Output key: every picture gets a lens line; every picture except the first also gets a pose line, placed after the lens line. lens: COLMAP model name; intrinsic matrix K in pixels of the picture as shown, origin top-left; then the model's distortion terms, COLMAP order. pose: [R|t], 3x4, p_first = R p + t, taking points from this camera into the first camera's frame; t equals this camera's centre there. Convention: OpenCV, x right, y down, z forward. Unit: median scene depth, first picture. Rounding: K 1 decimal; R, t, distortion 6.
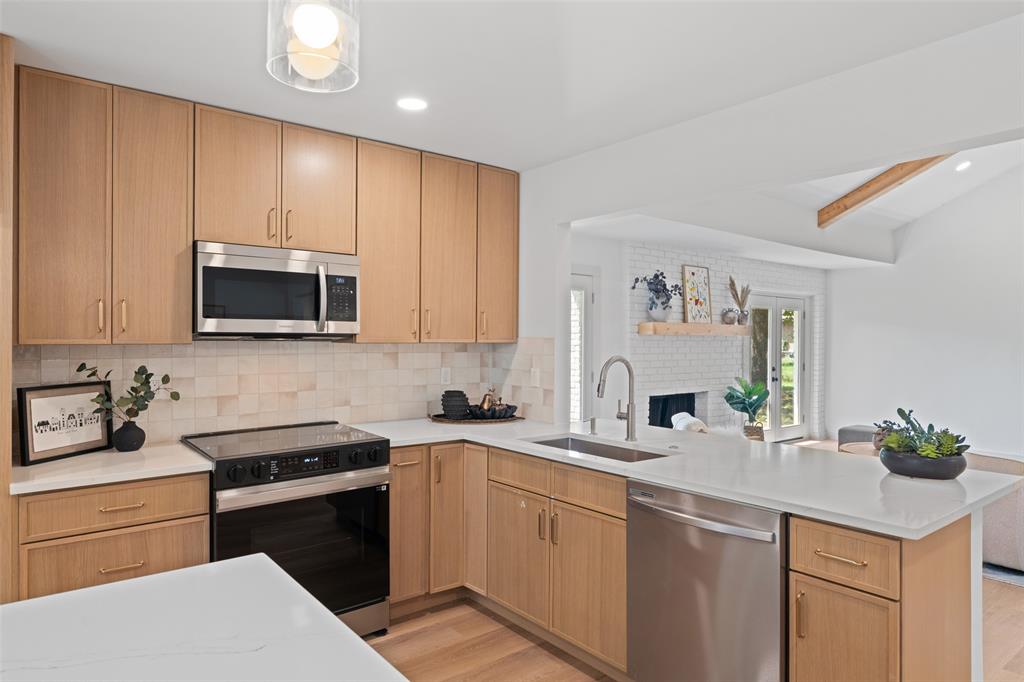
lens RADIAL K [[623.7, 0, 507.0], [0, 623.7, 338.7], [0, 0, 1]] dist [0.003032, -0.001491]
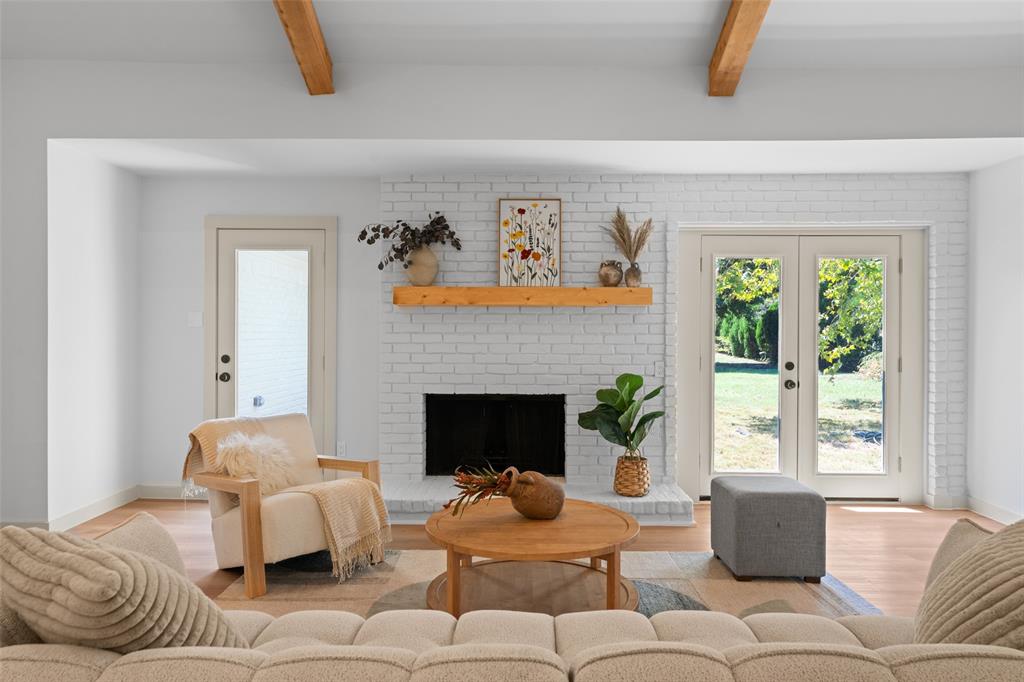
lens RADIAL K [[677.5, 0, 510.9], [0, 677.5, 338.1], [0, 0, 1]] dist [0.002640, -0.004813]
pose [[0.773313, 0.002822, -0.634018, 1.636295], [0.001335, 0.999981, 0.006079, 0.052998], [0.634023, -0.005548, 0.773294, 0.990495]]
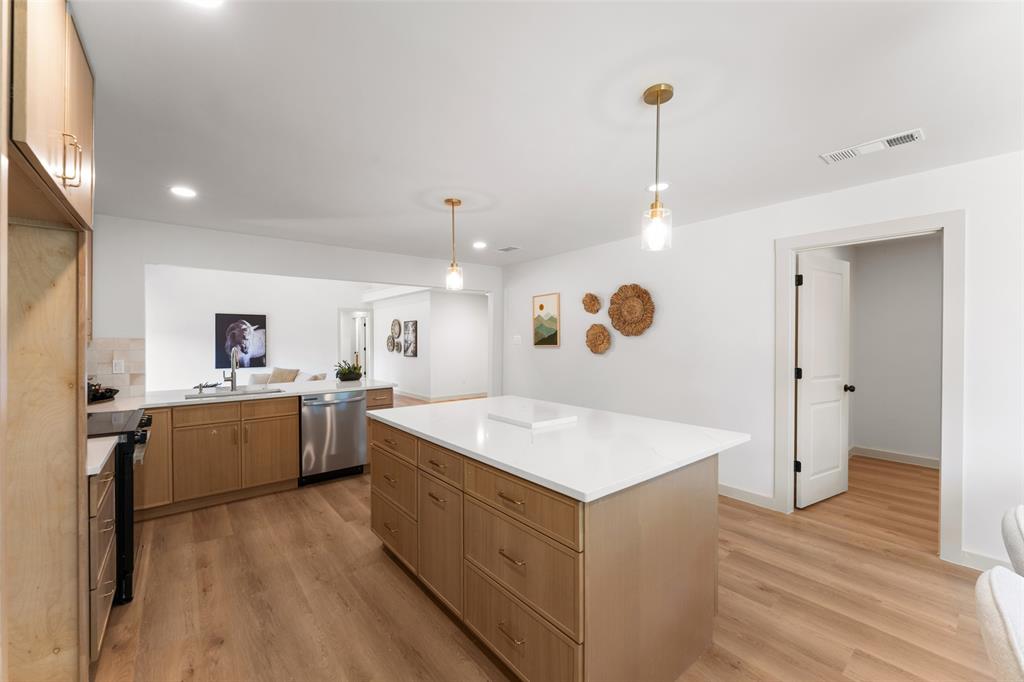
lens RADIAL K [[408.7, 0, 506.6], [0, 408.7, 338.5], [0, 0, 1]] dist [-0.002436, -0.000620]
pose [[-0.005690, -0.007270, 0.999957, -1.047955], [0.003918, 0.999966, 0.007293, -0.005843], [-0.999976, 0.003959, -0.005661, 0.155598]]
